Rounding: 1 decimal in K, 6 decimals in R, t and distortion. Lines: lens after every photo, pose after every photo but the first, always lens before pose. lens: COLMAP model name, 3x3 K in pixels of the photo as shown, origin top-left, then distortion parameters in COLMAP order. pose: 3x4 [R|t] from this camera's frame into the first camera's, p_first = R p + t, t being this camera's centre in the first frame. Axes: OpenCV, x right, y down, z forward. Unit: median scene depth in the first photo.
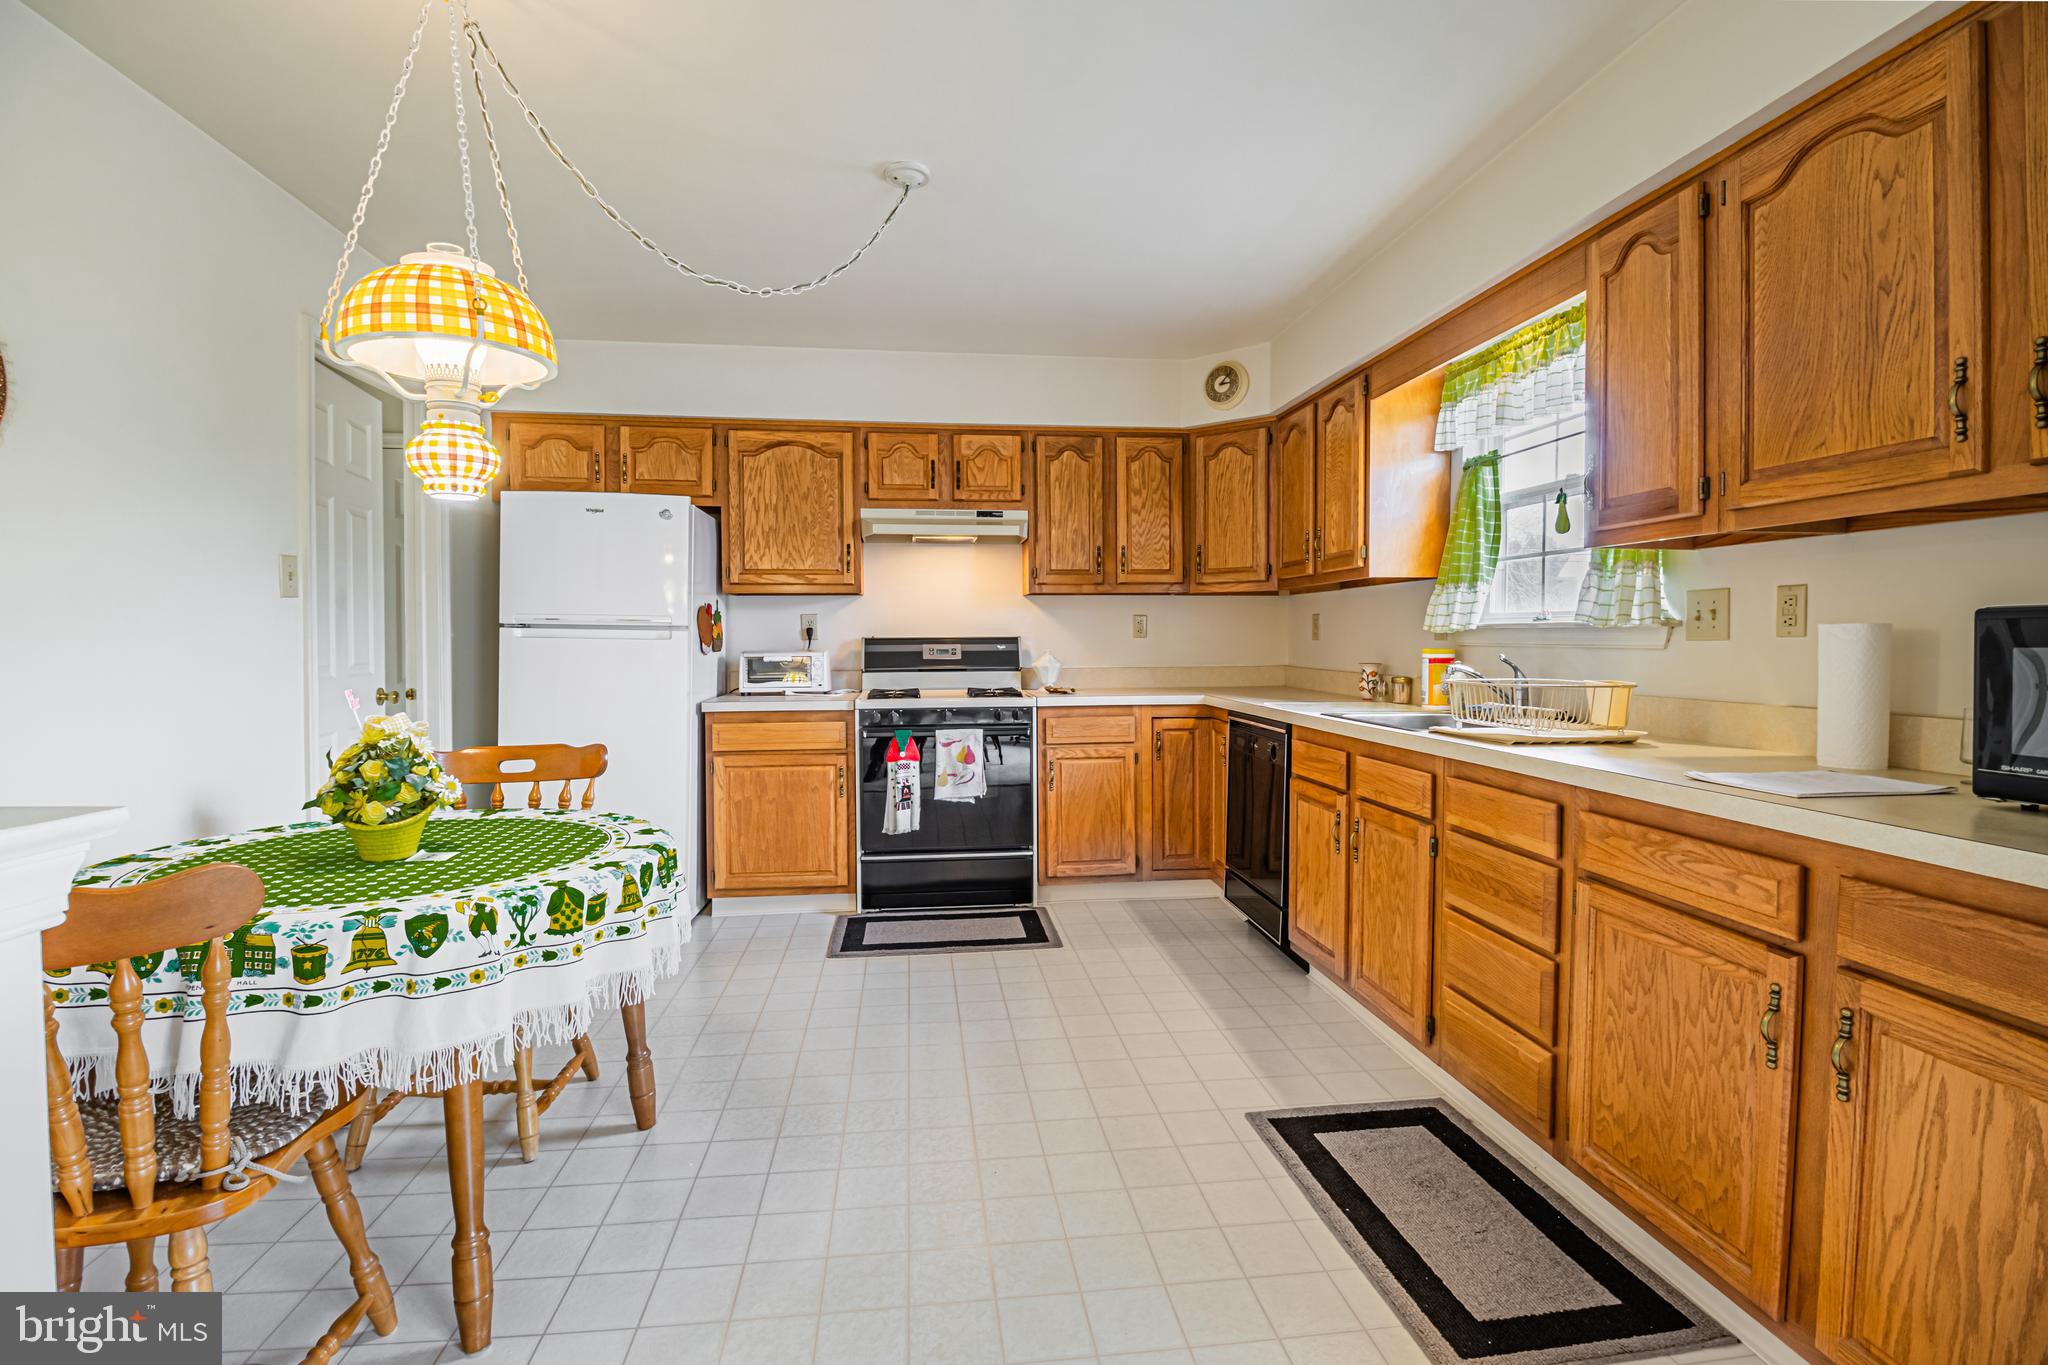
lens RADIAL K [[956.1, 0, 1020.7], [0, 956.1, 665.8], [0, 0, 1]] dist [0.001484, 0.000025]
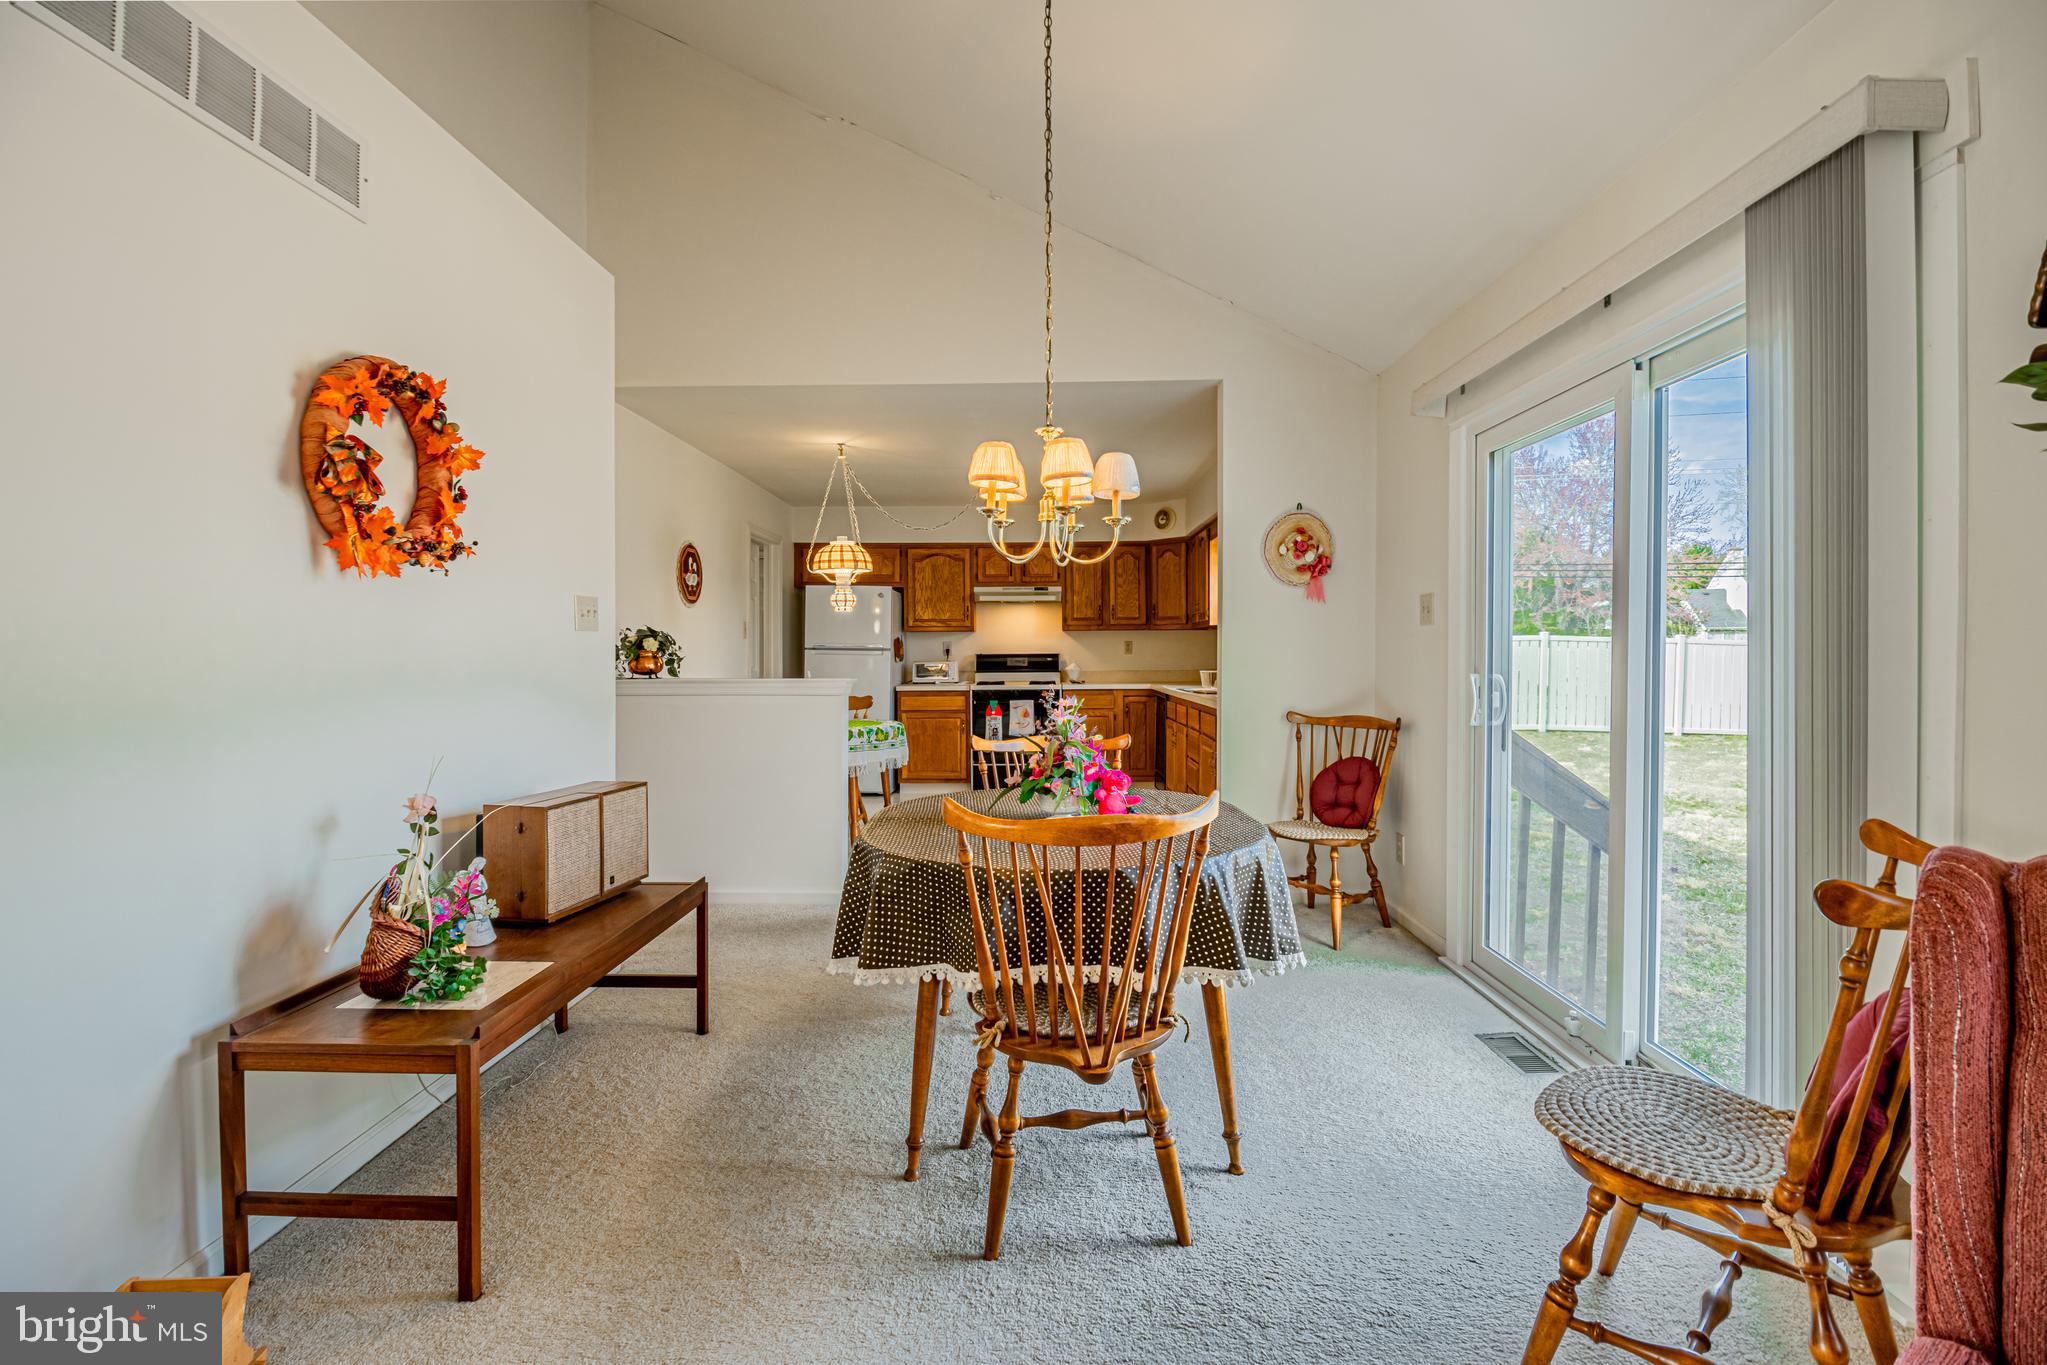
lens RADIAL K [[955.7, 0, 1023.3], [0, 955.7, 671.9], [0, 0, 1]] dist [0.001484, 0.000025]
pose [[0.991056, 0.000811, -0.133442, 0.189882], [-0.001968, 0.999962, -0.008538, 0.022922], [0.133430, 0.008725, 0.991020, -0.901469]]
